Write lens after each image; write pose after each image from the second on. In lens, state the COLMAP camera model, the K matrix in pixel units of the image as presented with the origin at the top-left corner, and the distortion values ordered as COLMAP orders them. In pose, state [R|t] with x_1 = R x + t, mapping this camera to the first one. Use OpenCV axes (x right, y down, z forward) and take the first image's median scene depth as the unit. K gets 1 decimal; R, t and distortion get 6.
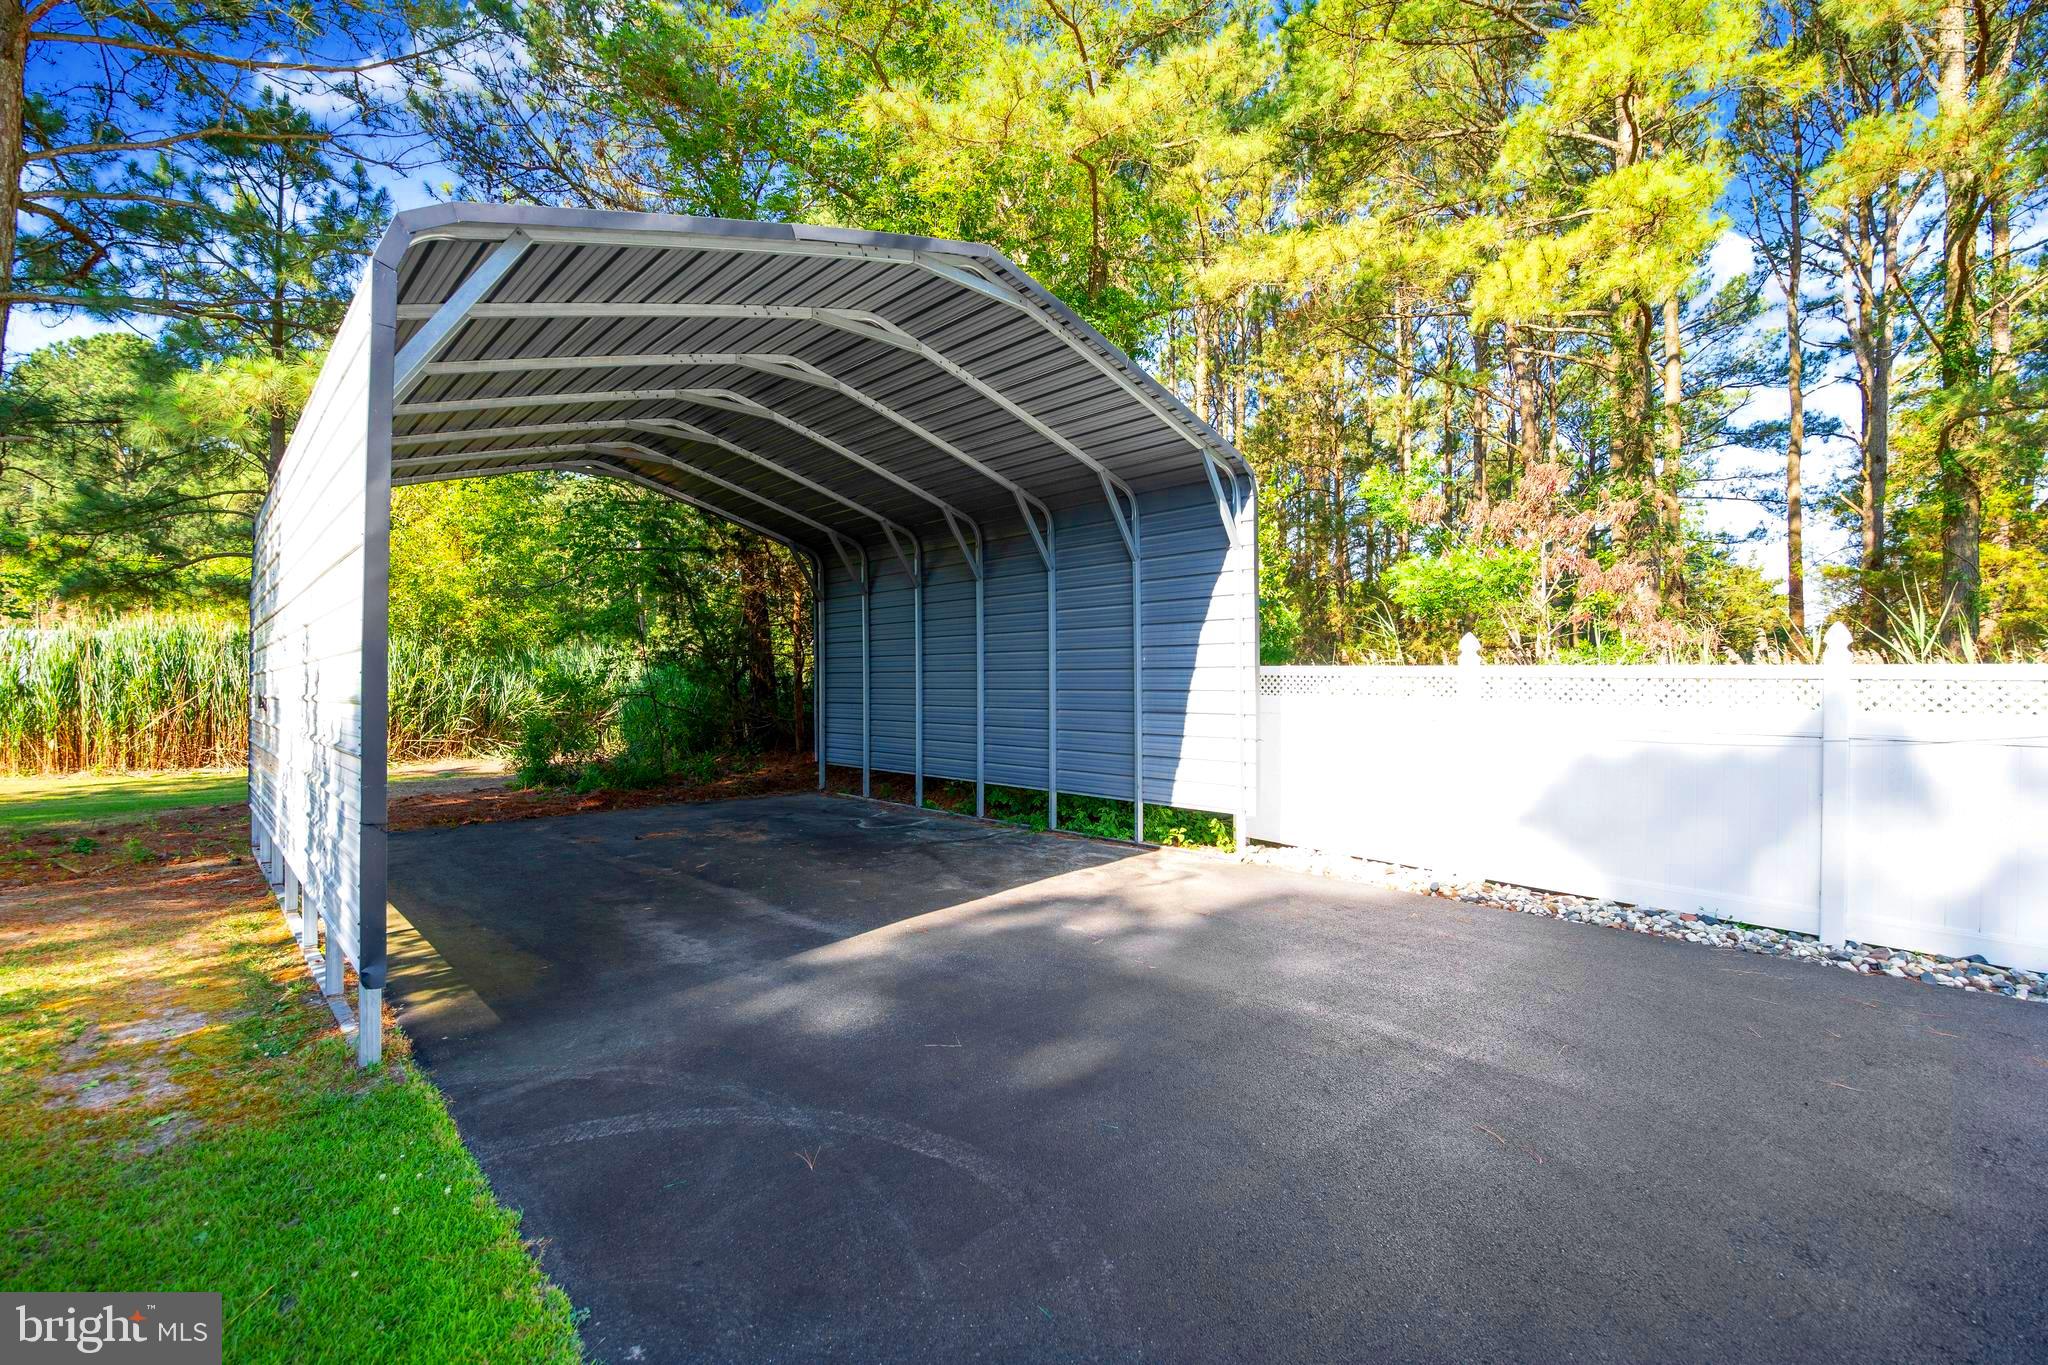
lens RADIAL K [[936.3, 0, 1022.2], [0, 936.3, 649.1], [0, 0, 1]] dist [0.001868, 0.000185]
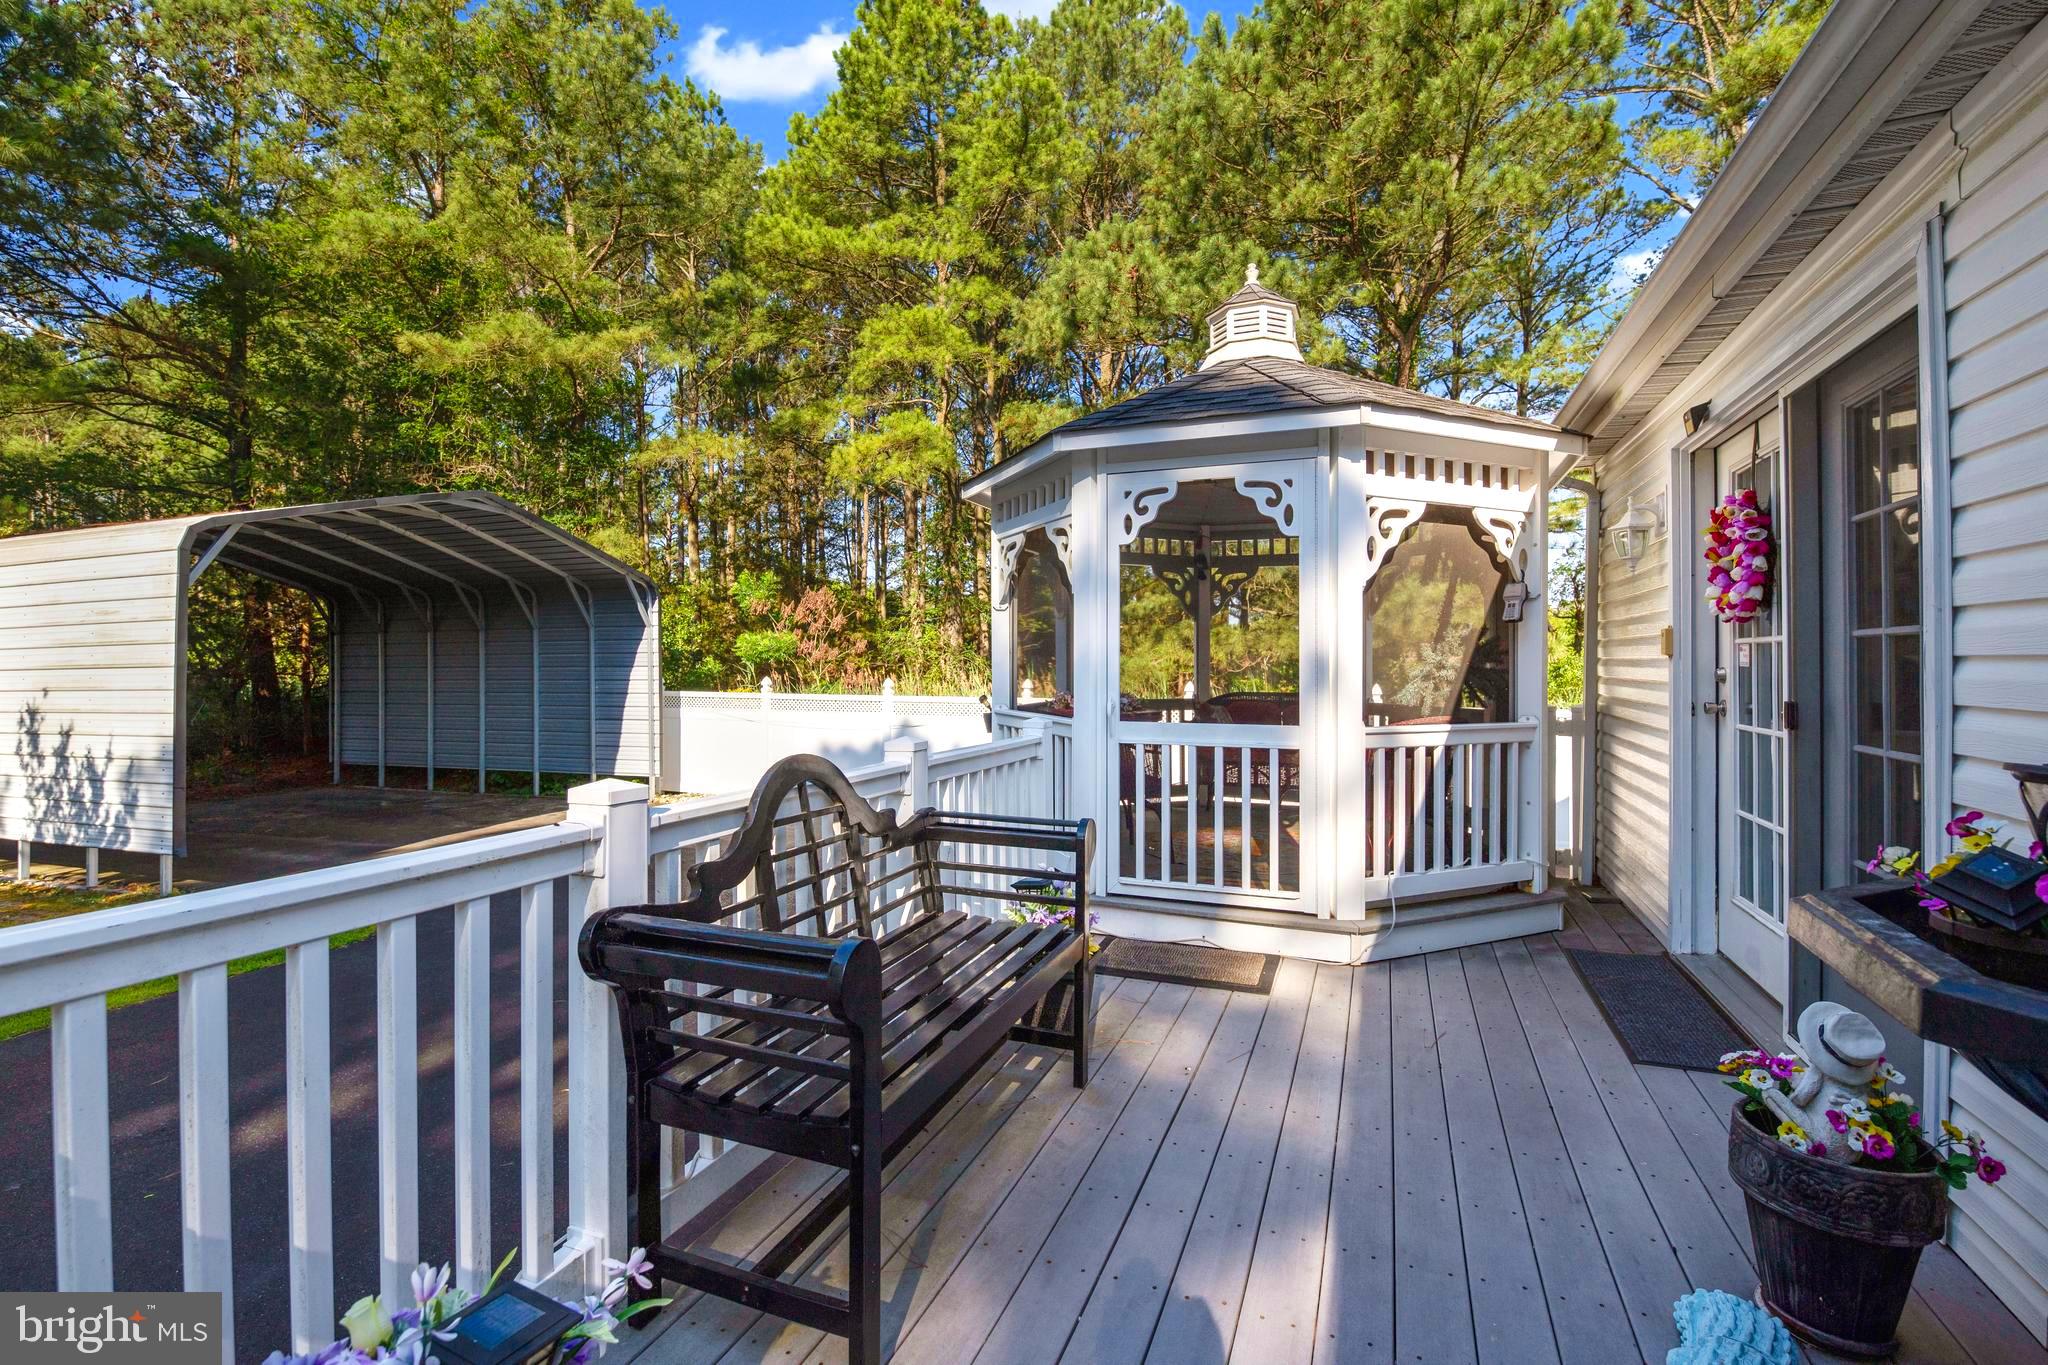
lens RADIAL K [[936.3, 0, 1022.2], [0, 936.3, 649.1], [0, 0, 1]] dist [0.001868, 0.000185]
pose [[0.888257, 0.002758, 0.459338, 0.030525], [-0.010569, 0.999840, 0.014434, -0.072448], [-0.459225, -0.017676, 0.888144, -0.657676]]
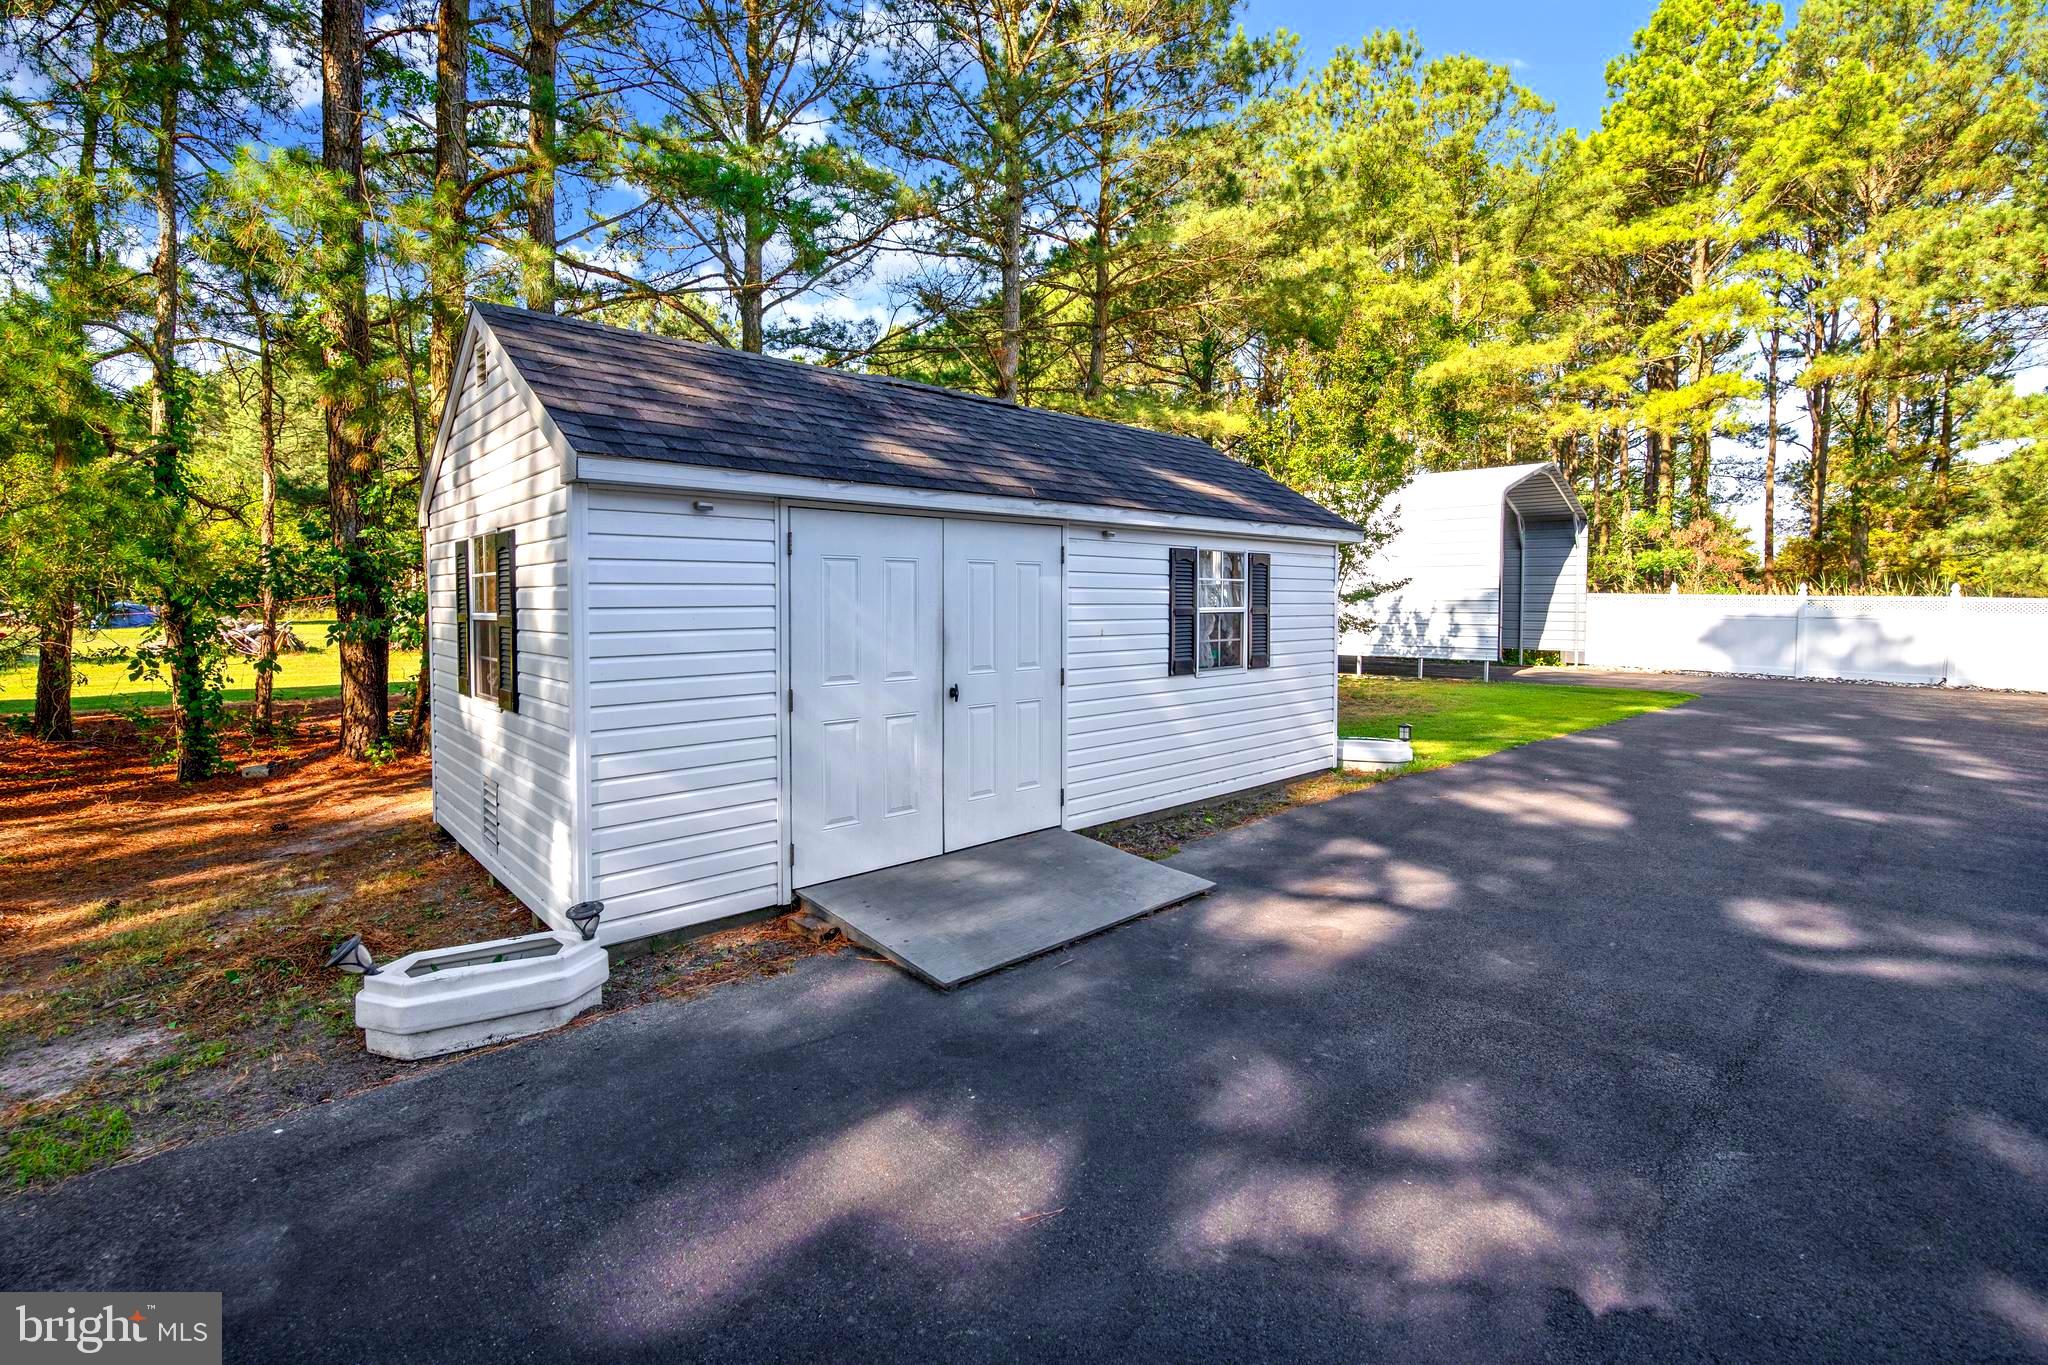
lens RADIAL K [[900.8, 0, 1023.1], [0, 900.8, 600.4], [0, 0, 1]] dist [0.000932, 0.000116]
pose [[0.999762, 0.005077, 0.021237, -0.965842], [-0.005783, 0.999429, 0.033284, -0.025627], [-0.021055, -0.033399, 0.999220, -1.038666]]
